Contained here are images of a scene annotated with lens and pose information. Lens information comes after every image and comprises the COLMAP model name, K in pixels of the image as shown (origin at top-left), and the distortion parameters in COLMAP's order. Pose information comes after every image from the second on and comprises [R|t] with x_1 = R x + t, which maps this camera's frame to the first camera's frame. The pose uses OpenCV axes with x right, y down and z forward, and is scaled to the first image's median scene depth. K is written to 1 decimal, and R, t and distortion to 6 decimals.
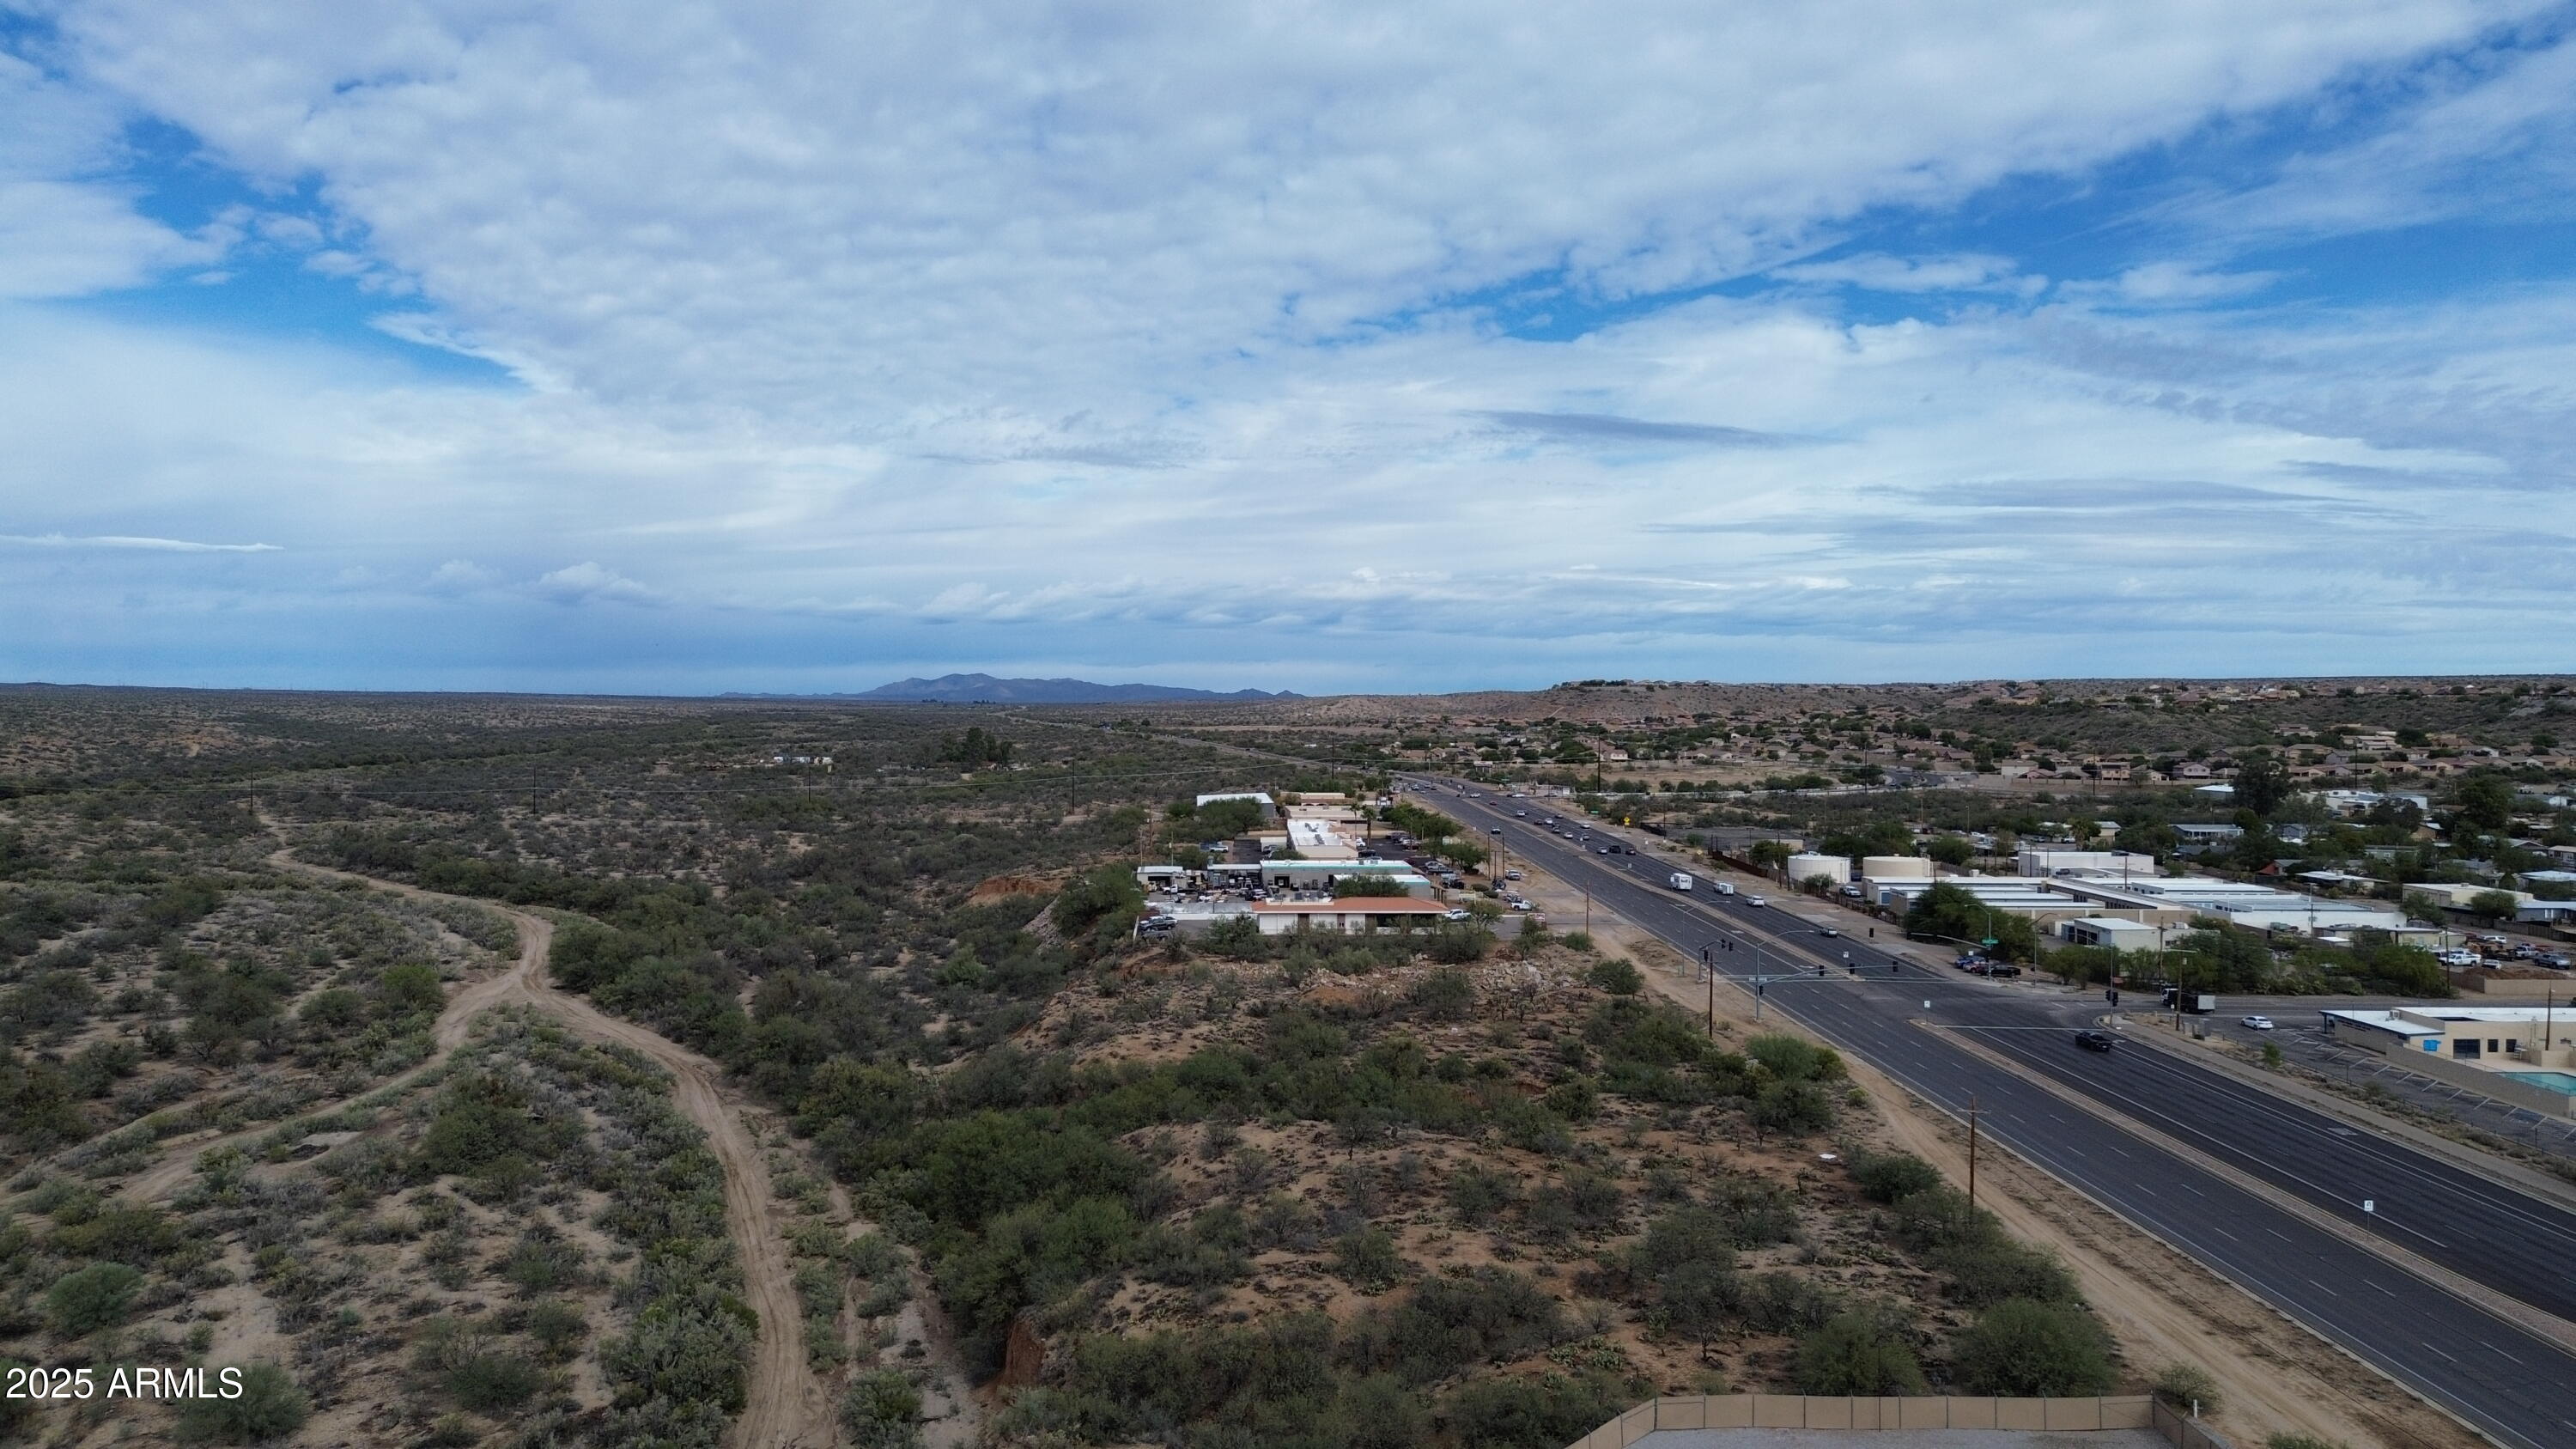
lens RADIAL K [[1834.0, 0, 1294.3], [0, 1834.0, 715.8], [0, 0, 1]] dist [0.071029, -0.063770]
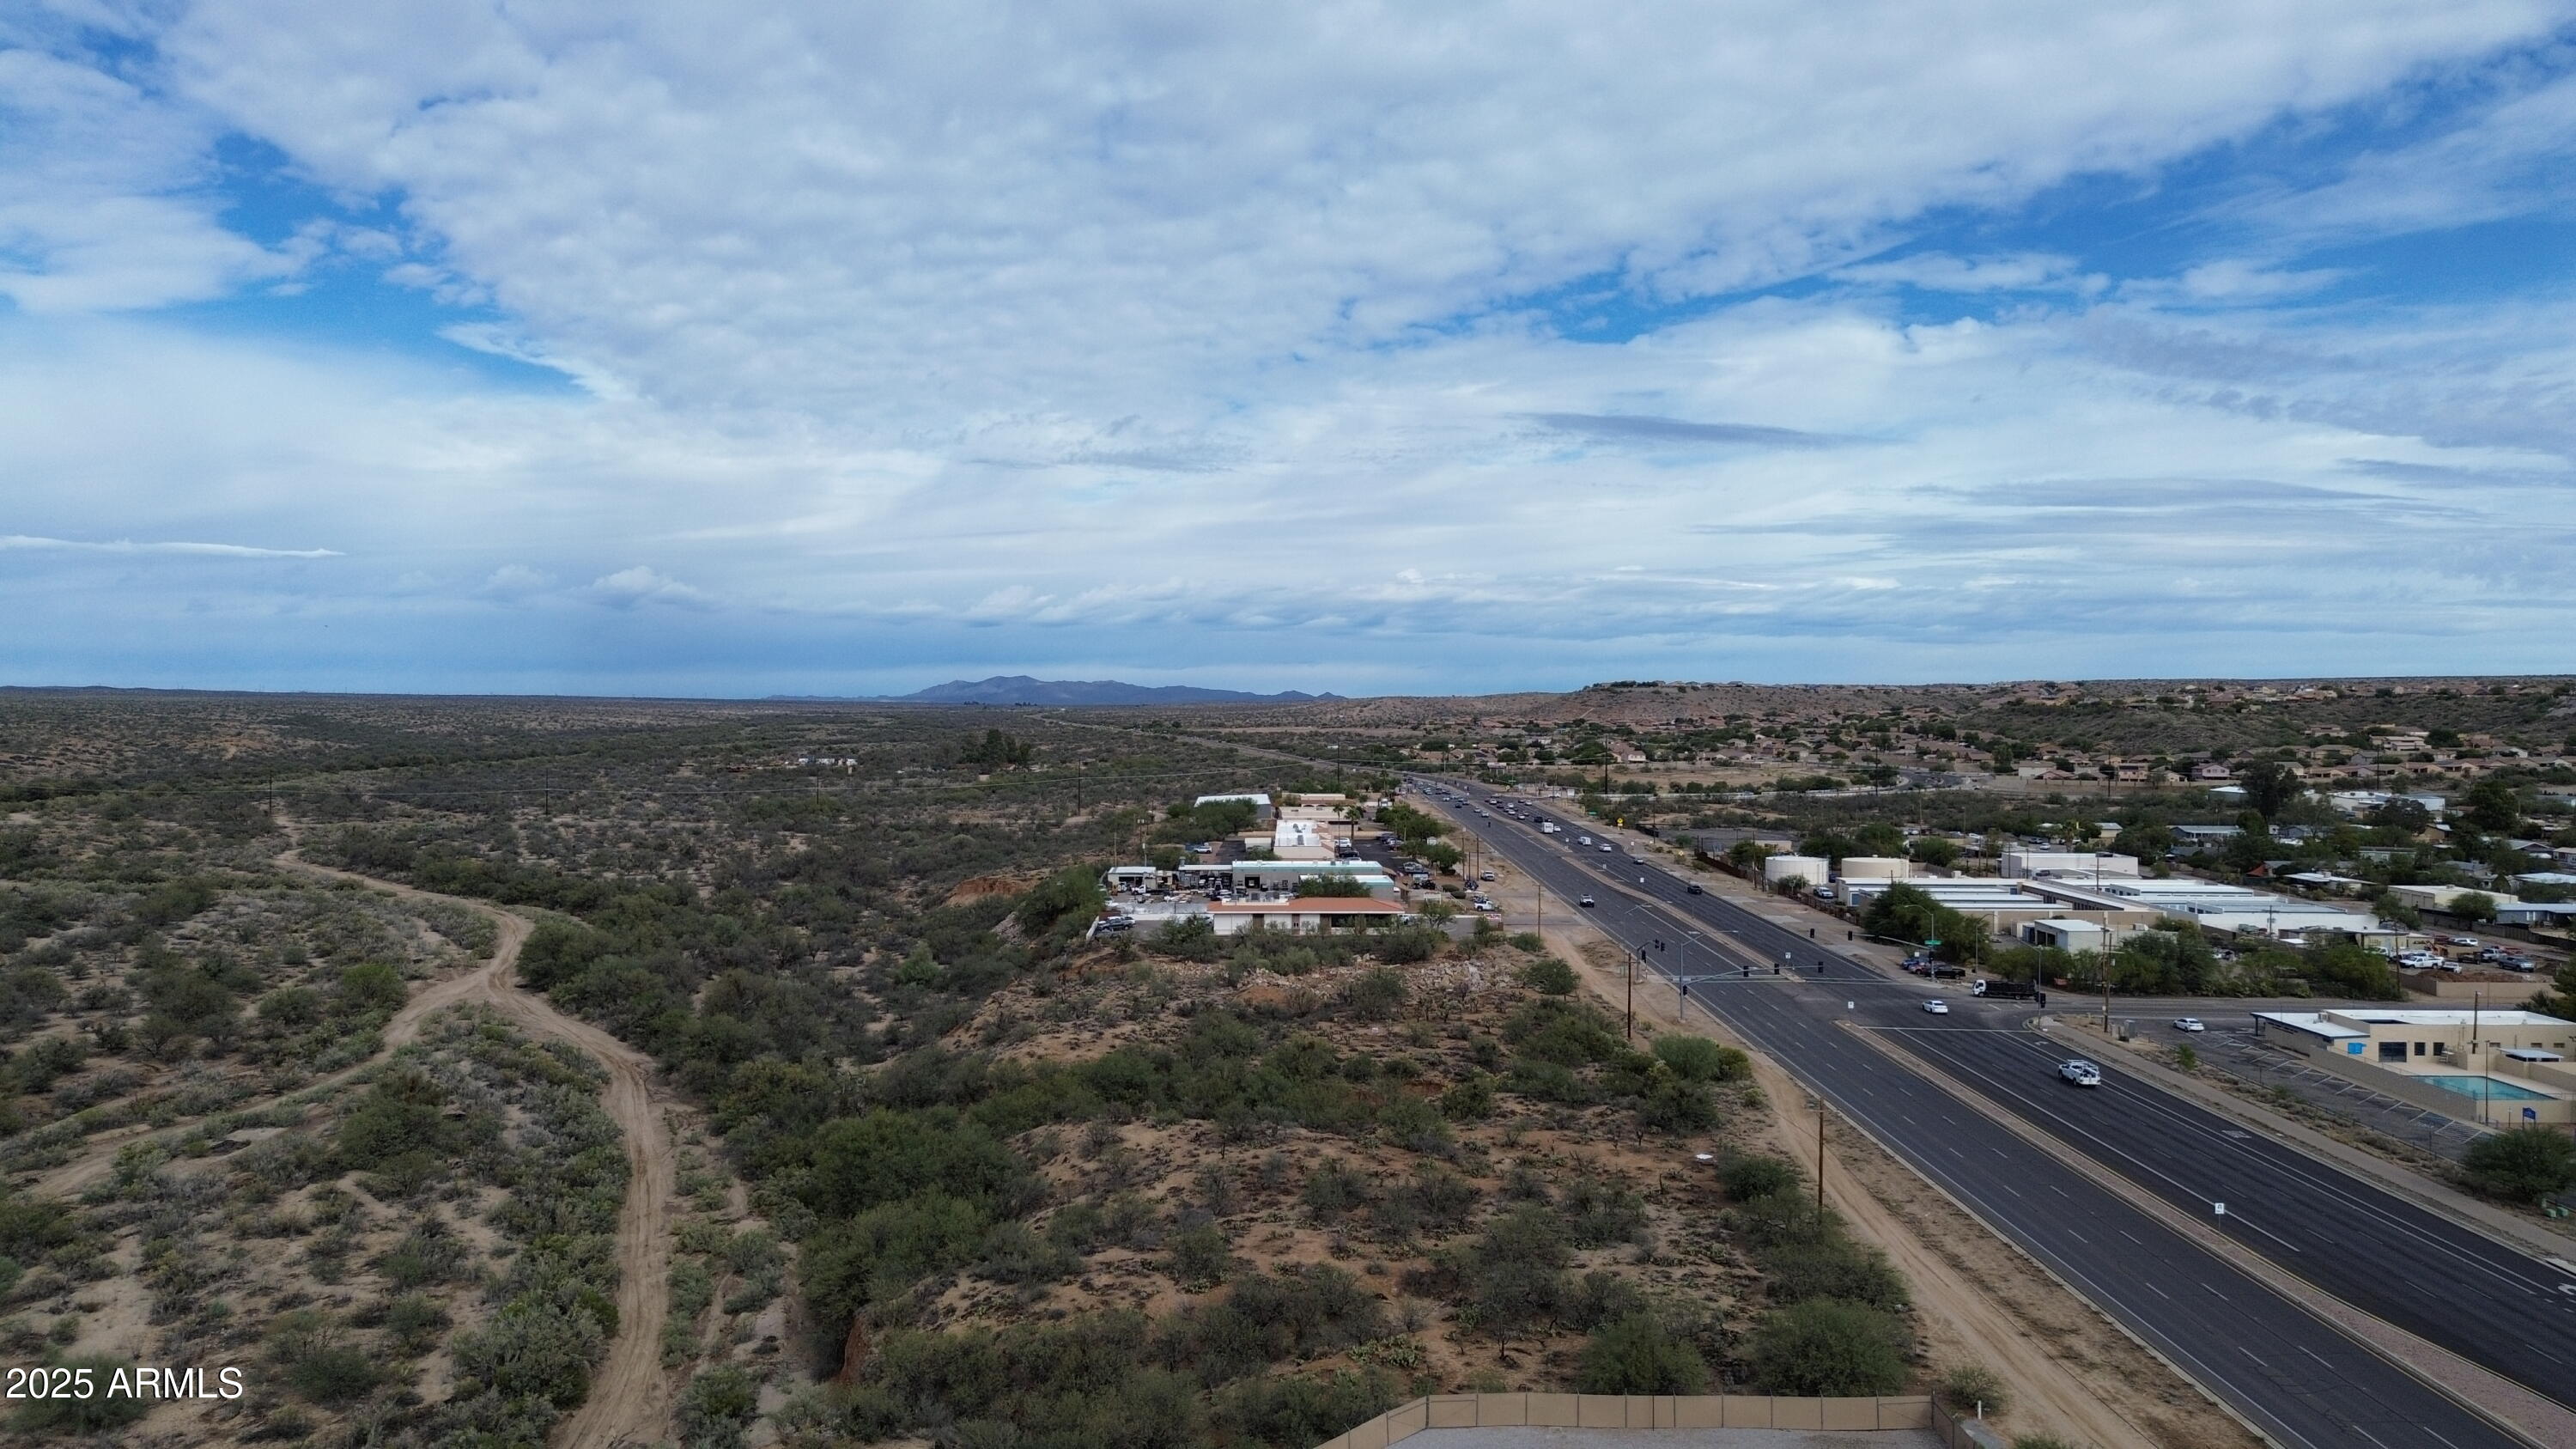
lens RADIAL K [[1834.0, 0, 1297.2], [0, 1834.0, 705.8], [0, 0, 1]] dist [0.071029, -0.063770]
pose [[0.999719, -0.000966, -0.023694, 0.060655], [0.000809, 0.999978, -0.006628, 0.001464], [0.023700, 0.006607, 0.999697, 0.000478]]
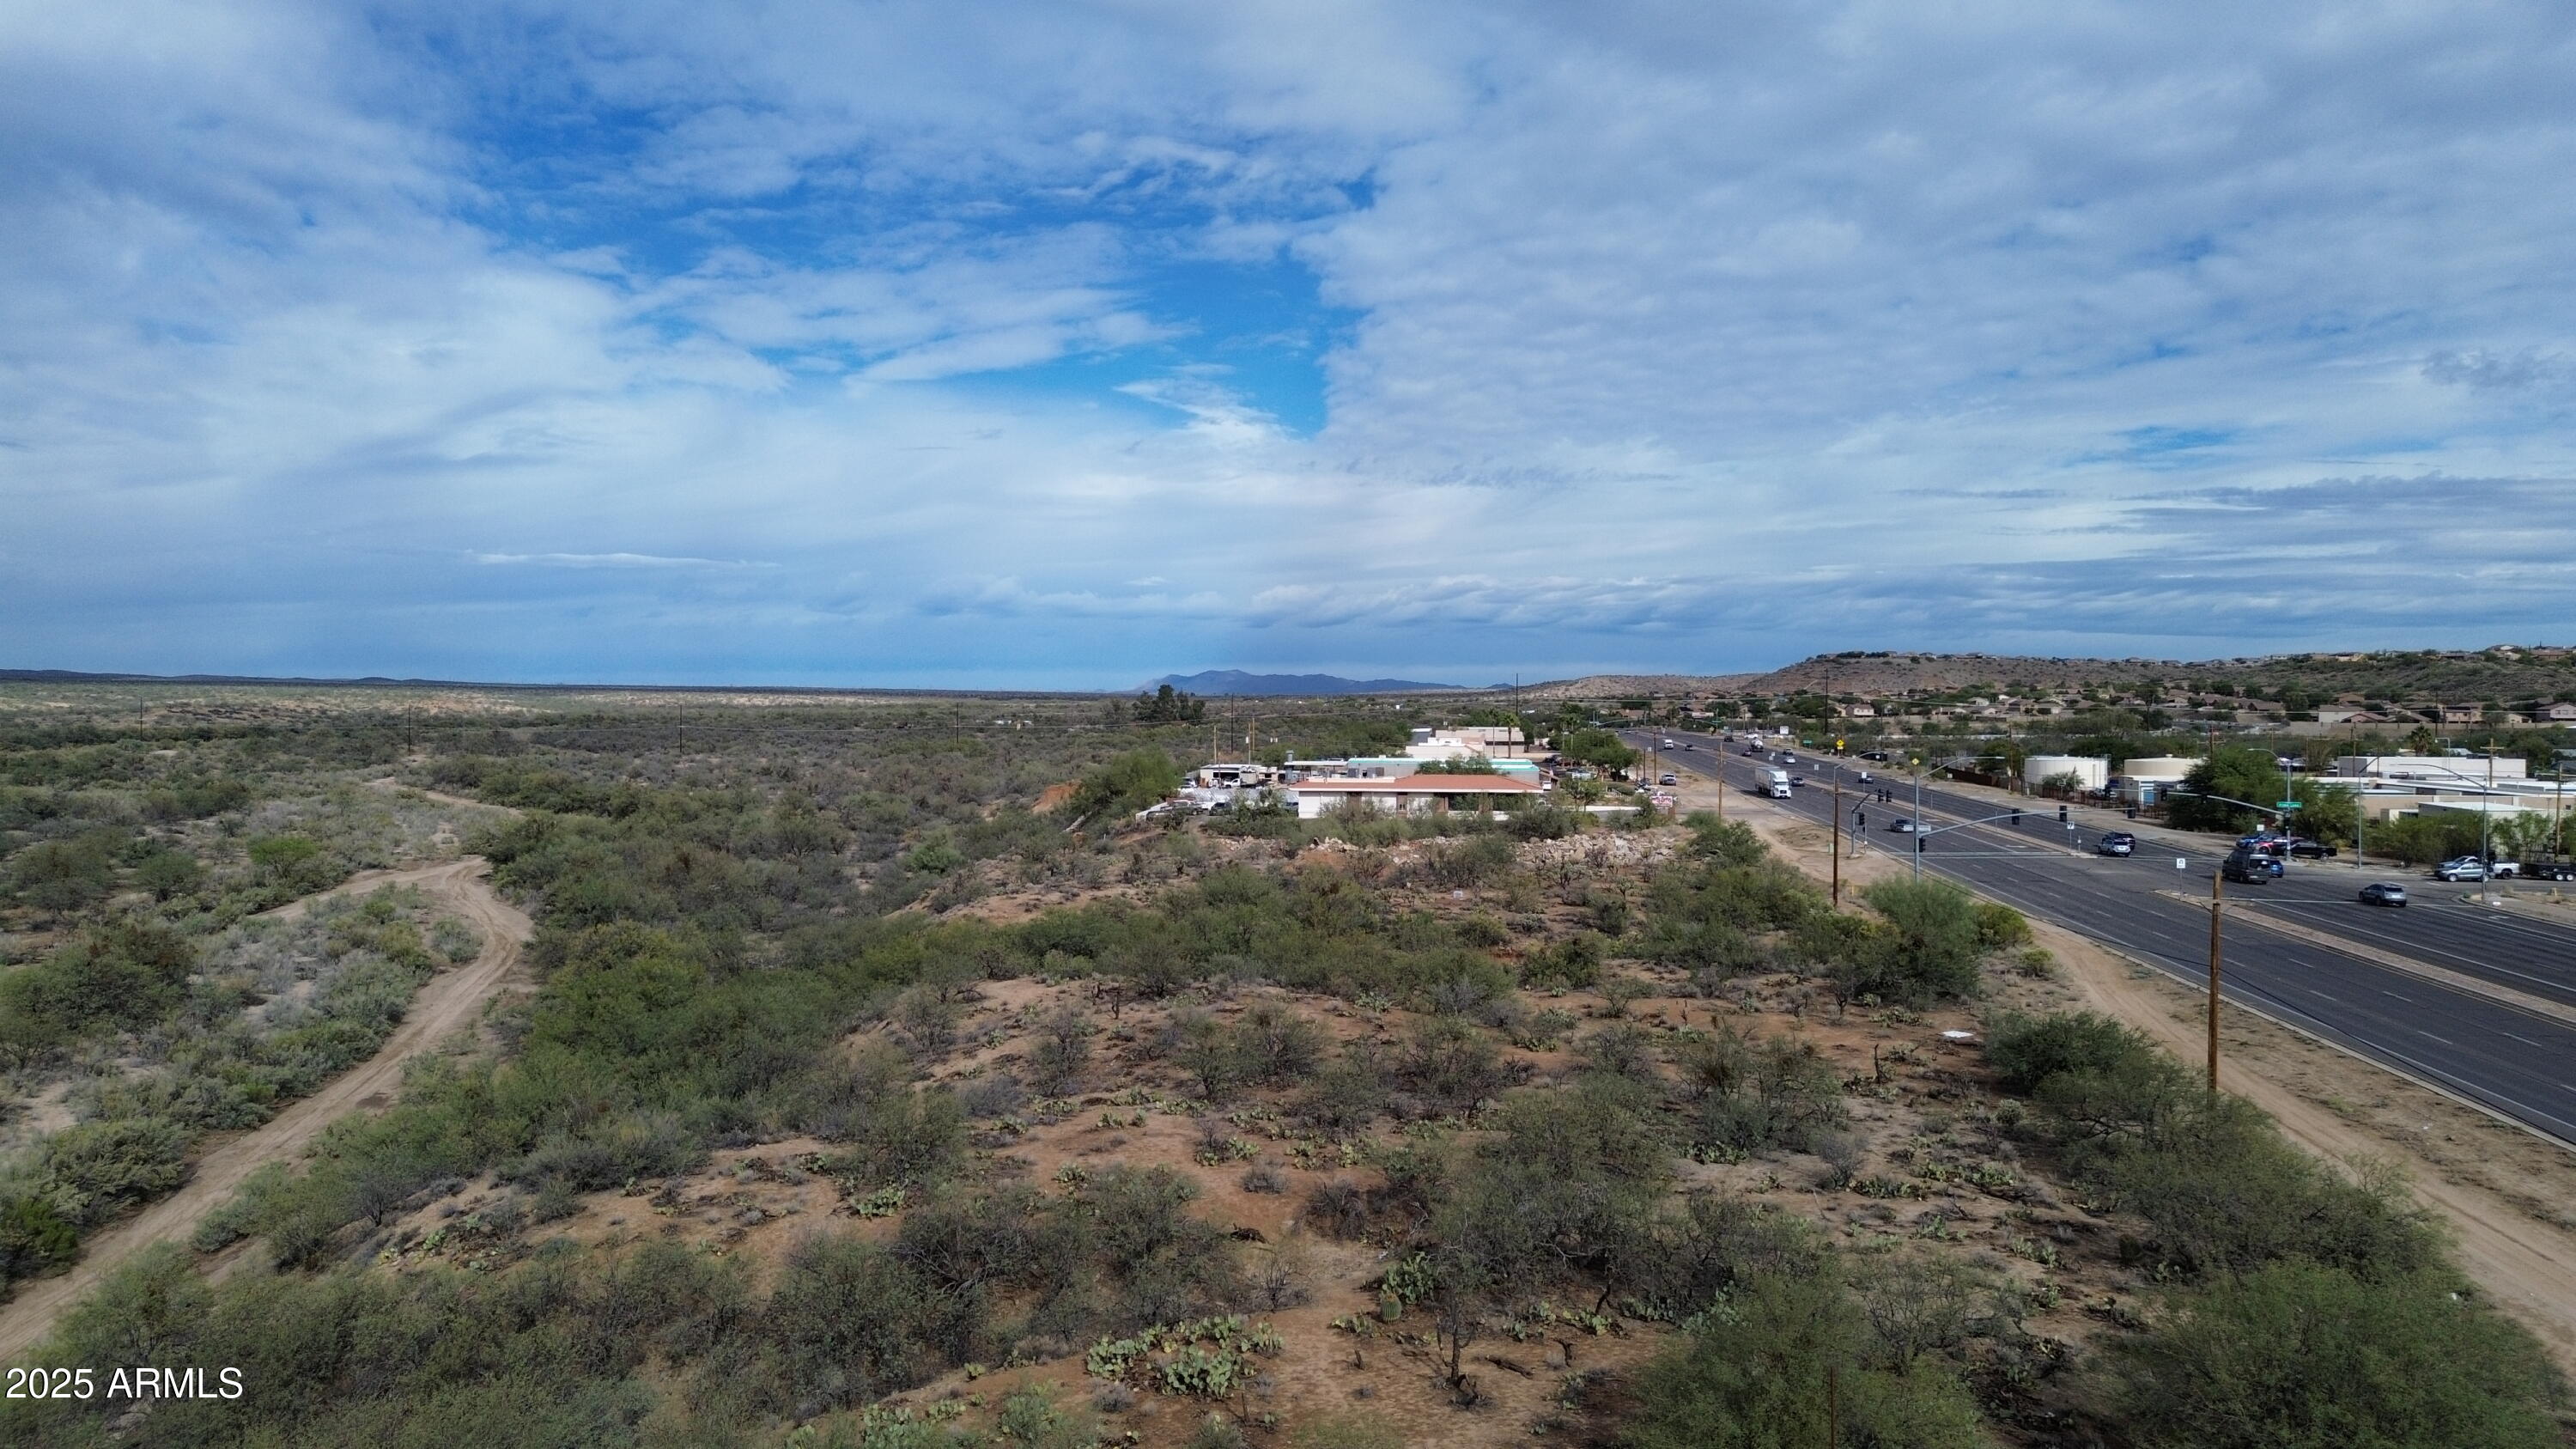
lens RADIAL K [[1834.0, 0, 1312.4], [0, 1834.0, 748.0], [0, 0, 1]] dist [0.071029, -0.063770]
pose [[0.991262, 0.005060, -0.131810, 0.109031], [-0.002775, 0.999843, 0.017510, 0.091989], [0.131877, -0.016991, 0.991120, 0.272023]]
